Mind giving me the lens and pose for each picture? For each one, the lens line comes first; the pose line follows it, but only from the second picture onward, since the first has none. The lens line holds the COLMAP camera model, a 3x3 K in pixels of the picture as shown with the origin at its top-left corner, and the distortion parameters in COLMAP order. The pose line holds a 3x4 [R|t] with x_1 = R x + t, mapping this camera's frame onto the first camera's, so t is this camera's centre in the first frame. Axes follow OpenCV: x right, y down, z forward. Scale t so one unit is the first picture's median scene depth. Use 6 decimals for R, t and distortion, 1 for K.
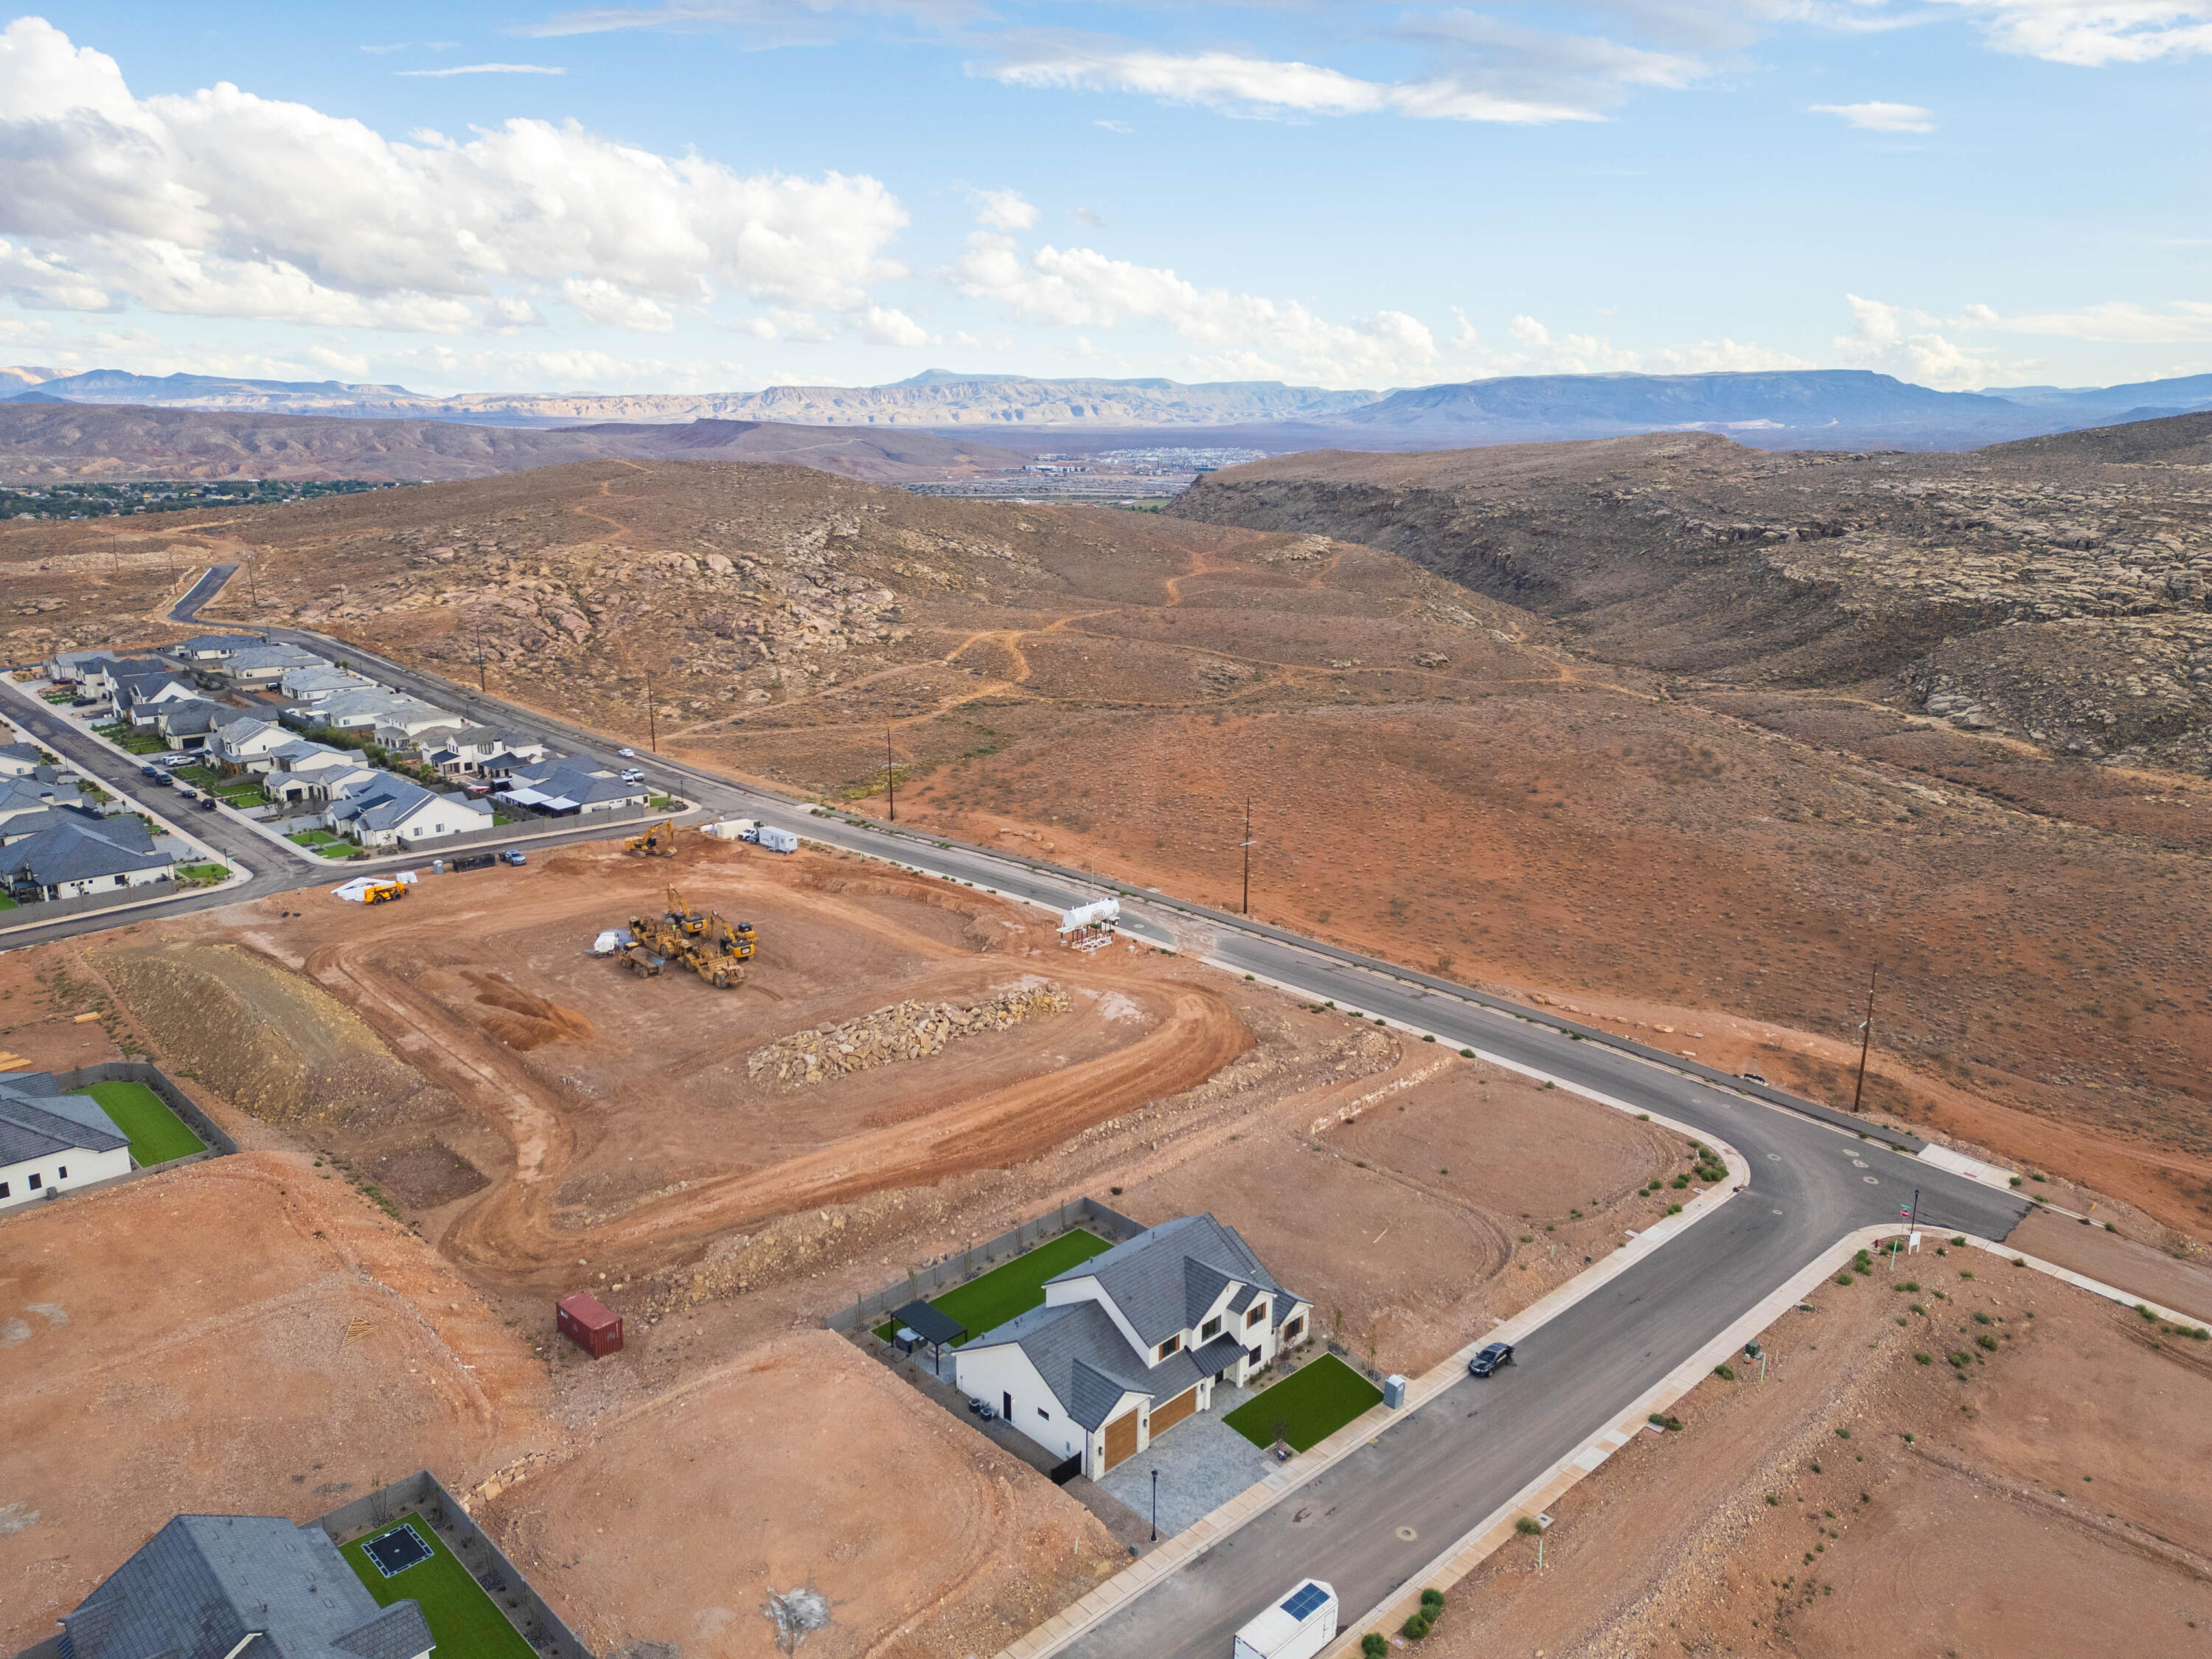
lens RADIAL K [[1544.9, 0, 1109.4], [0, 1544.9, 834.1], [0, 0, 1]] dist [0.091819, -0.093407]
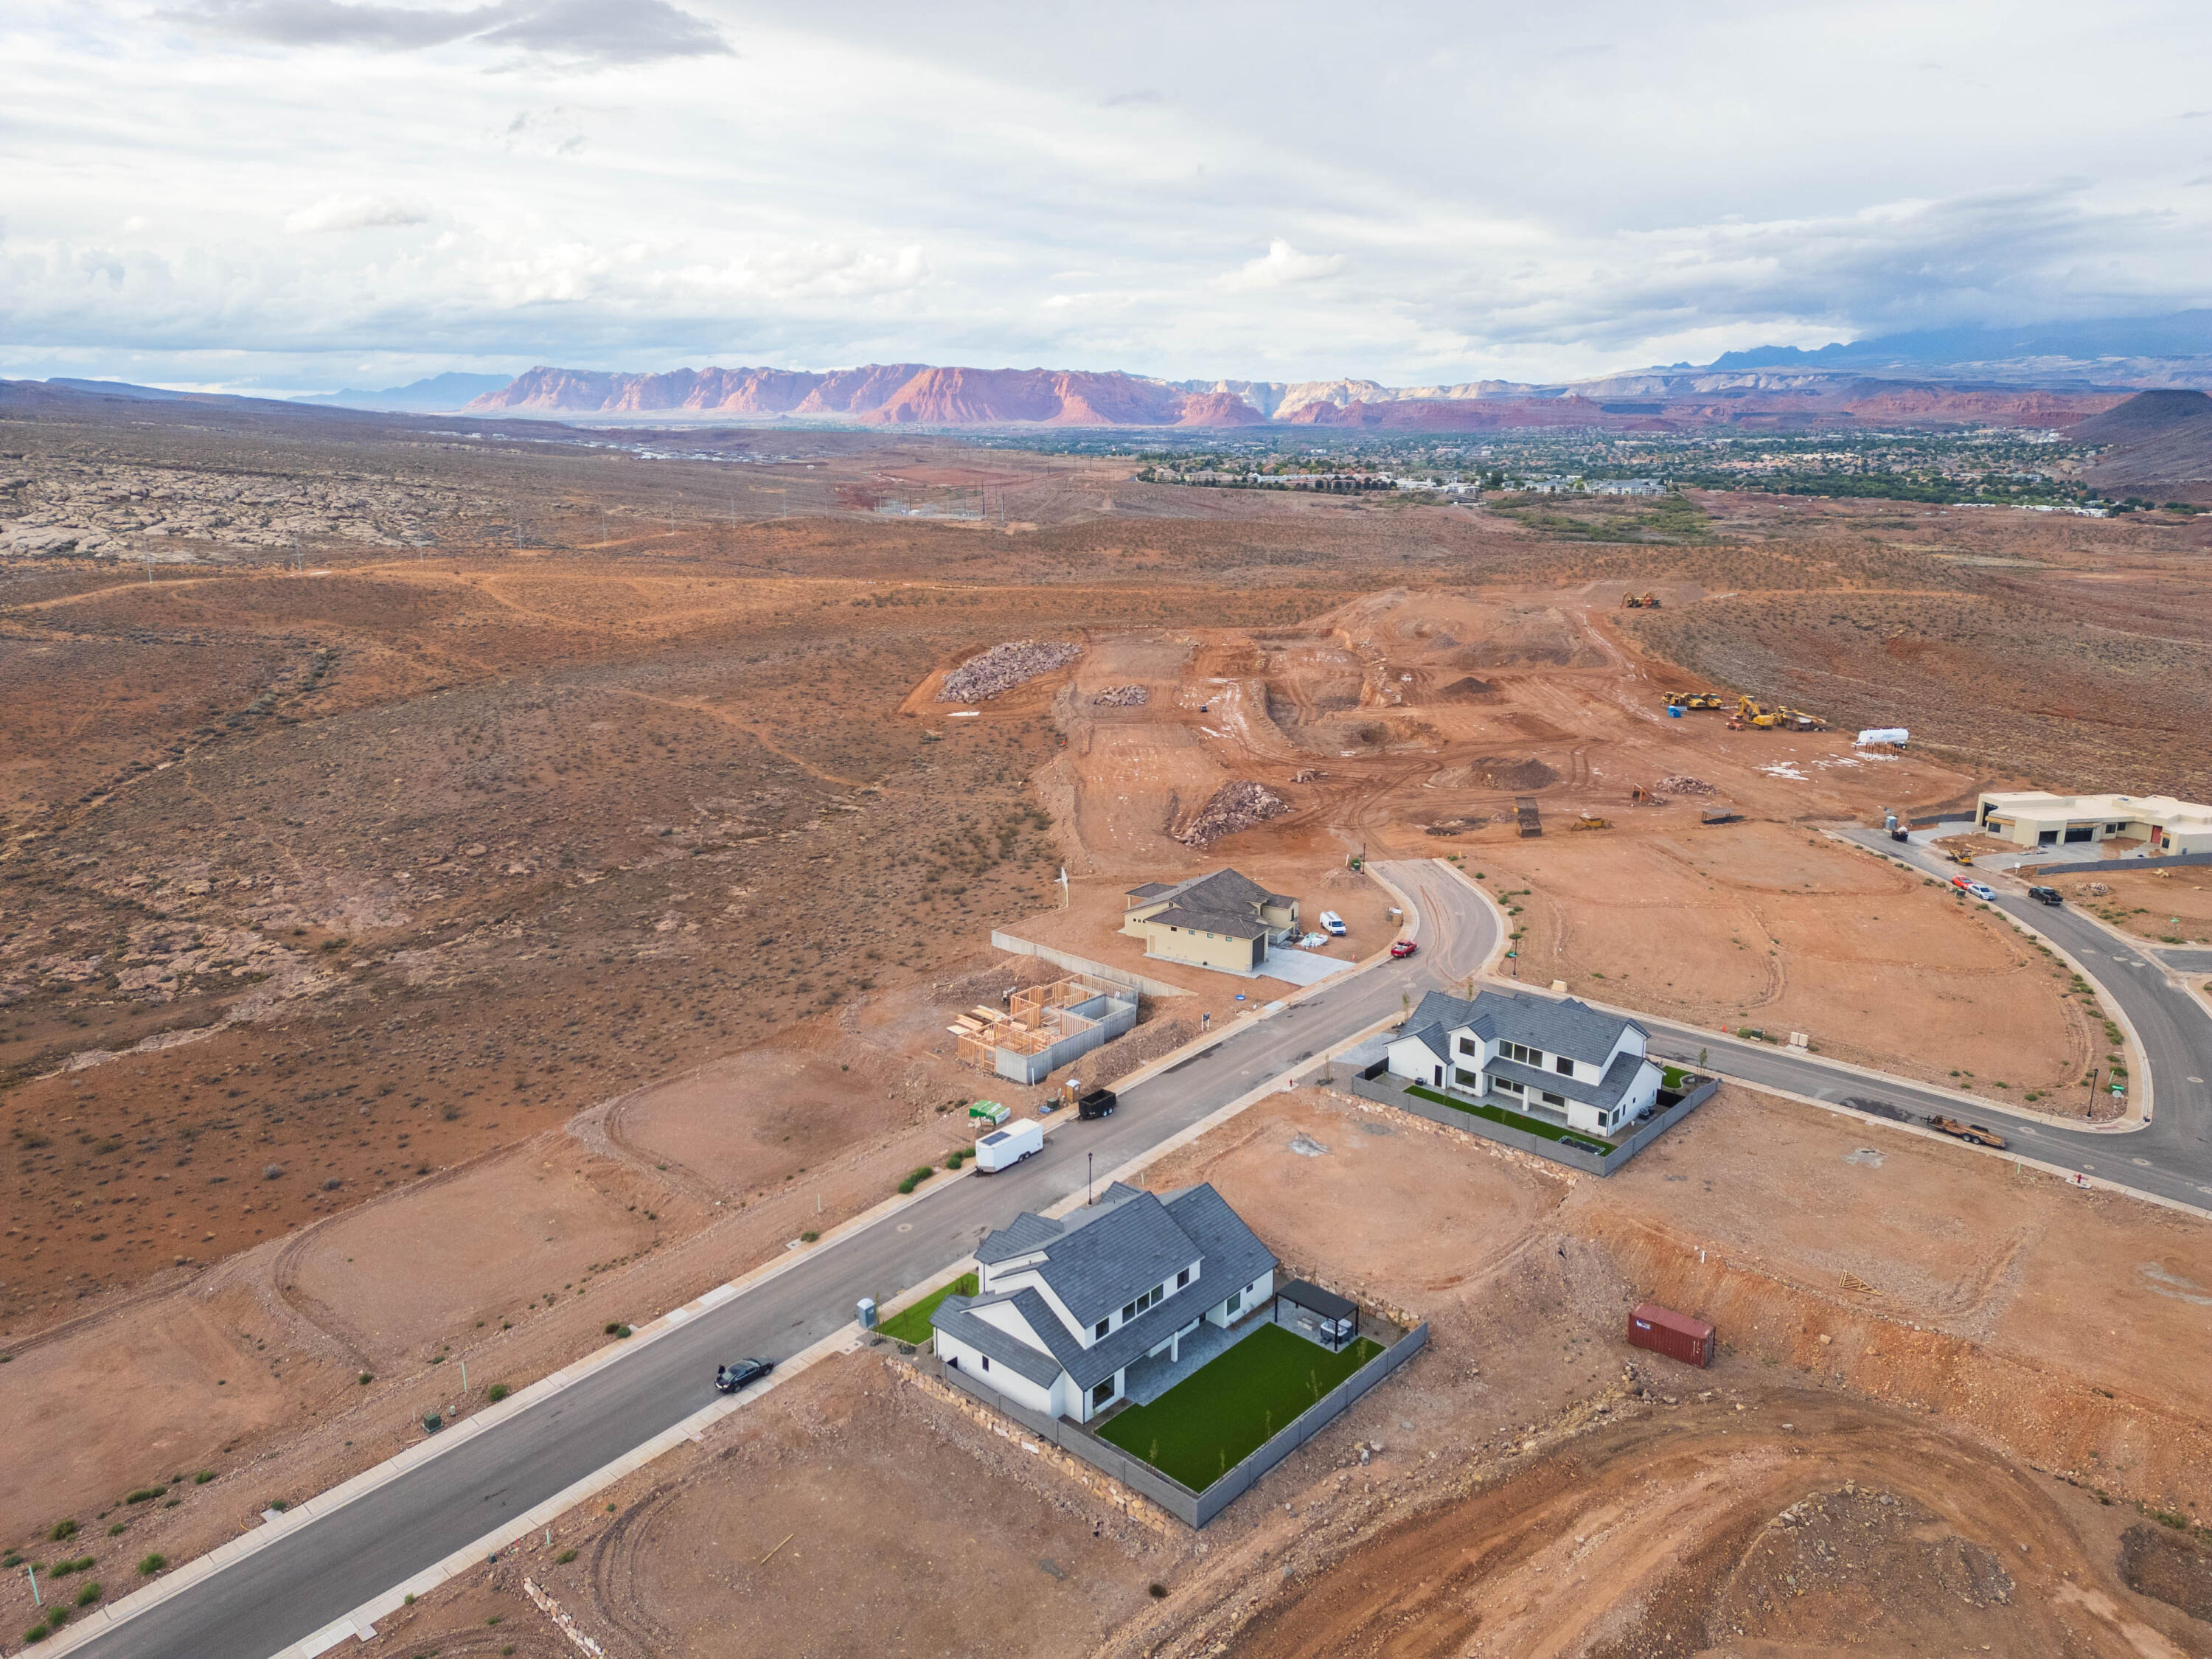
lens RADIAL K [[1544.9, 0, 1109.4], [0, 1544.9, 834.1], [0, 0, 1]] dist [0.091819, -0.093407]
pose [[-0.998498, 0.003599, -0.054675, 0.042399], [-0.023626, 0.872030, 0.488882, -0.258181], [0.049438, 0.489439, -0.870635, 1.010395]]
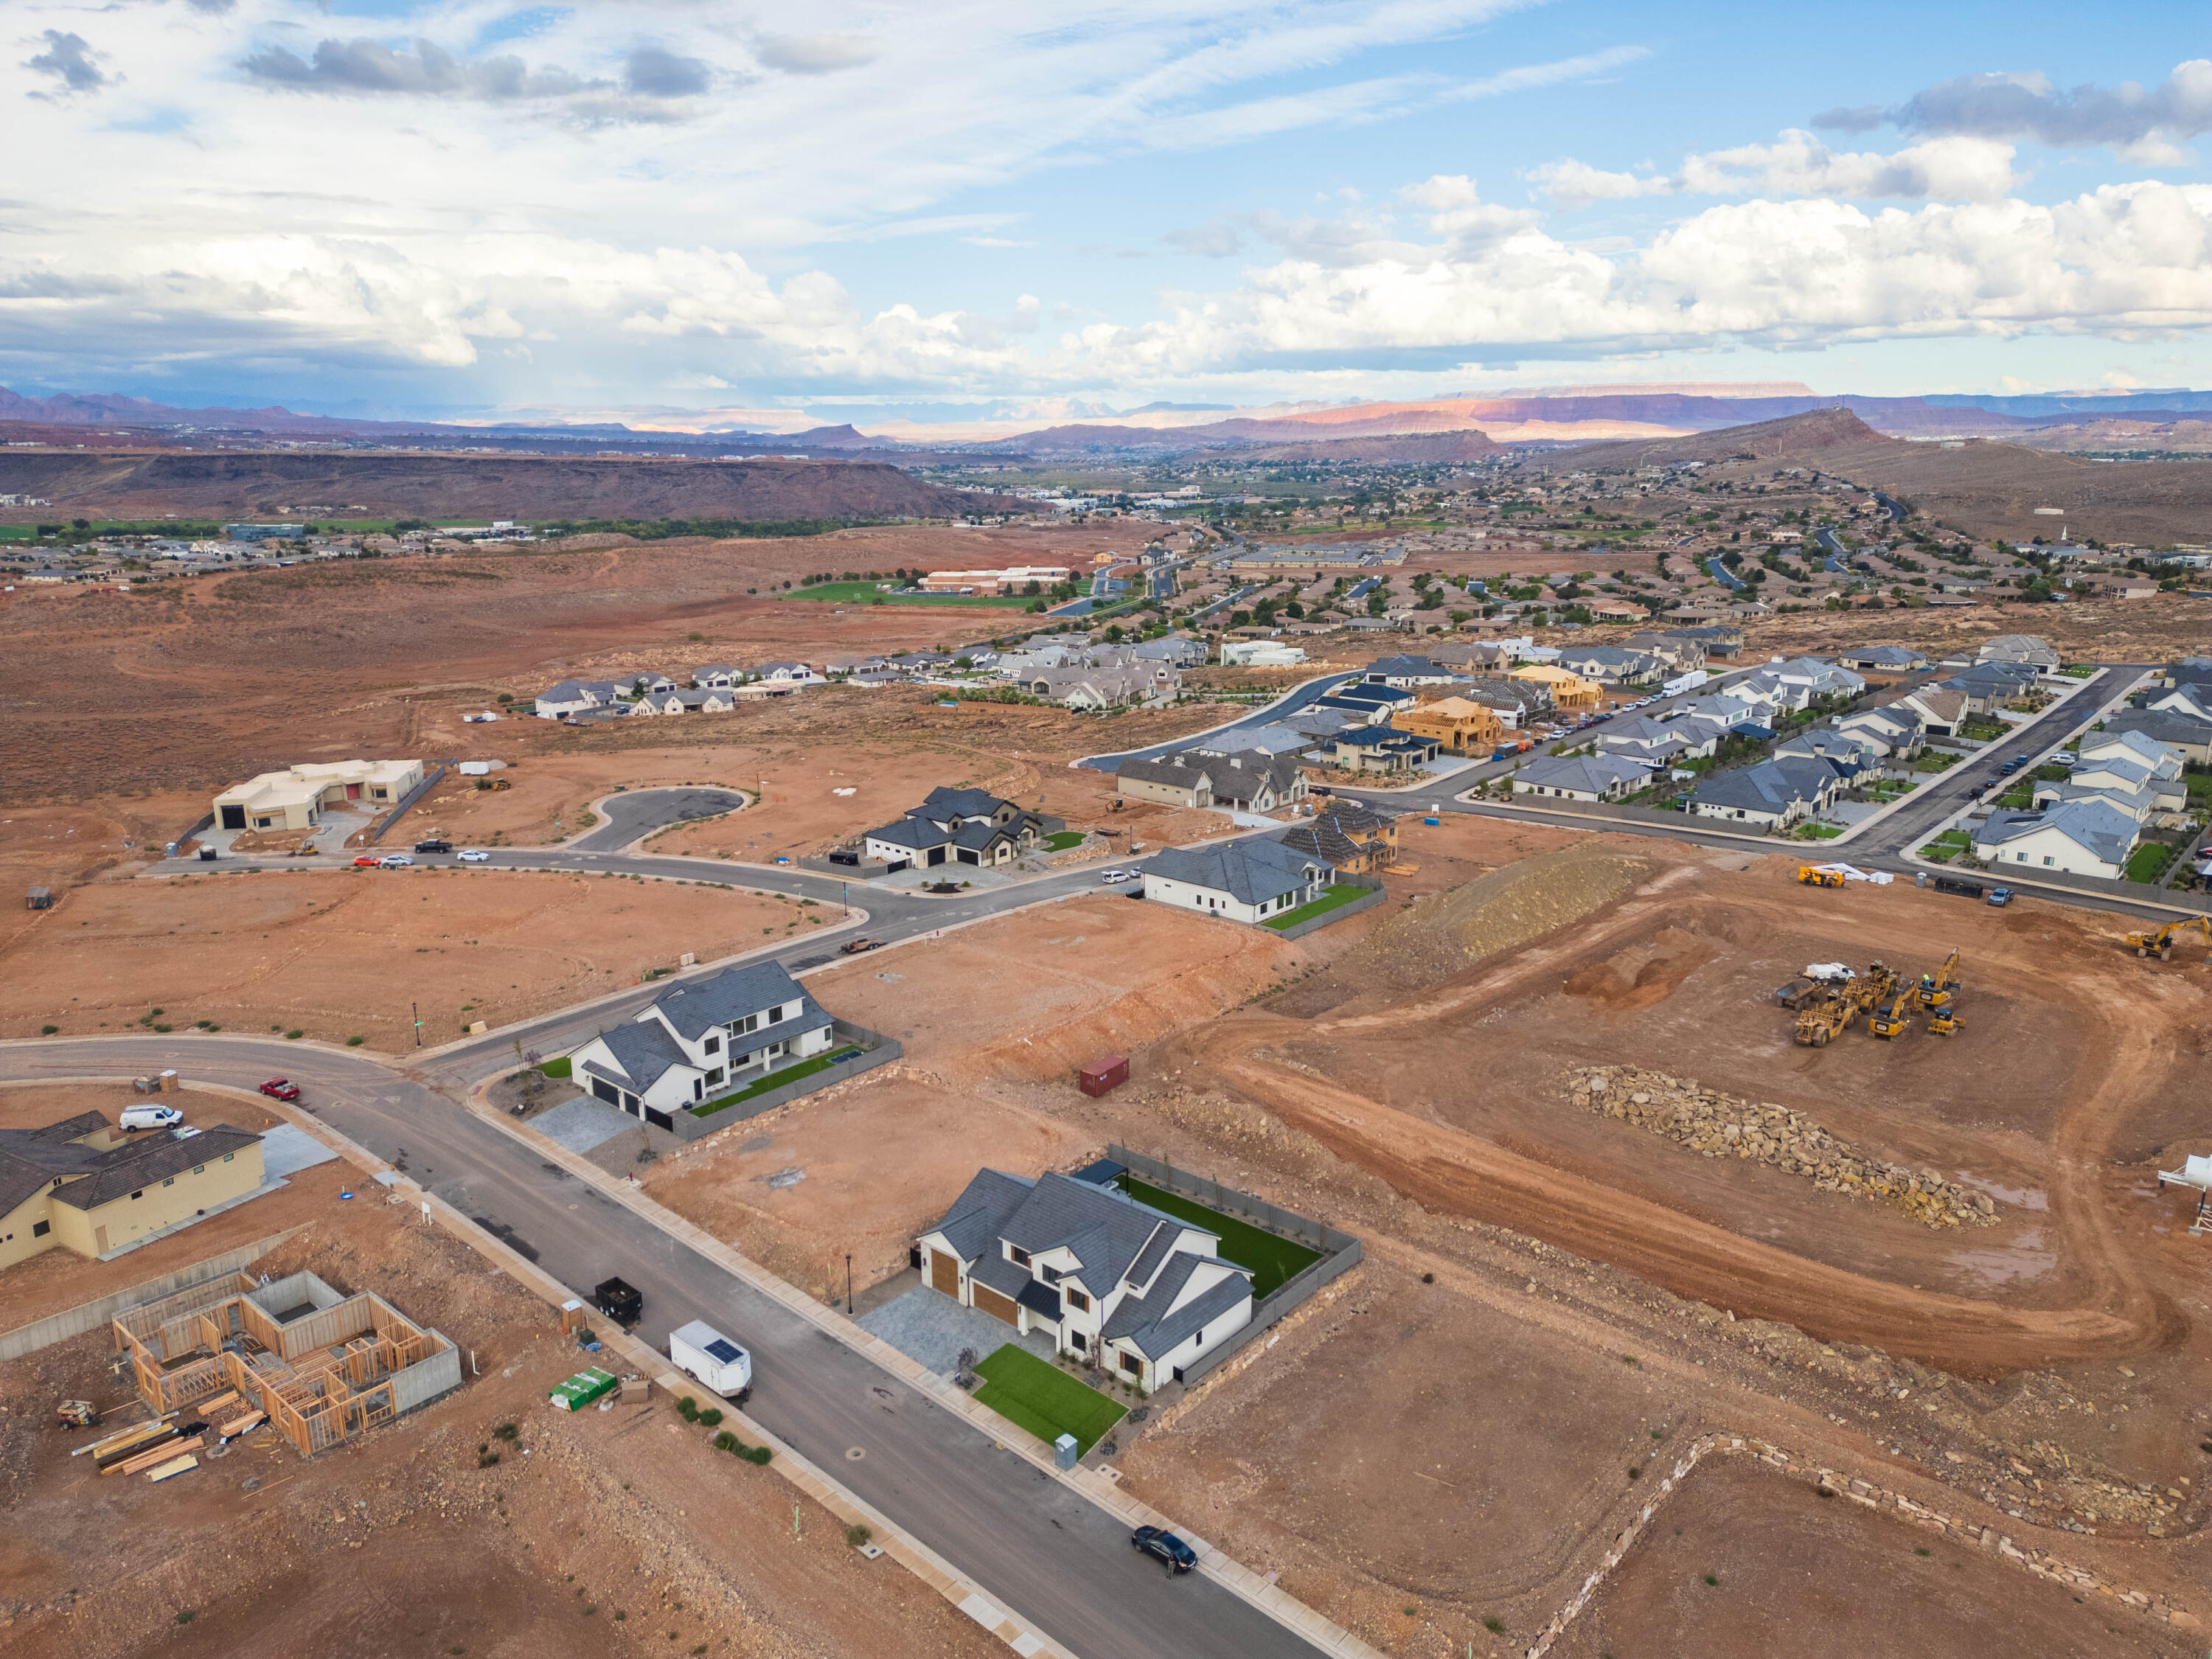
lens RADIAL K [[1544.9, 0, 1109.4], [0, 1544.9, 834.1], [0, 0, 1]] dist [0.091819, -0.093407]
pose [[0.071682, 0.240468, -0.968007, 0.563945], [-0.246443, 0.944683, 0.216424, -0.110932], [0.966503, 0.223045, 0.126979, 0.470069]]
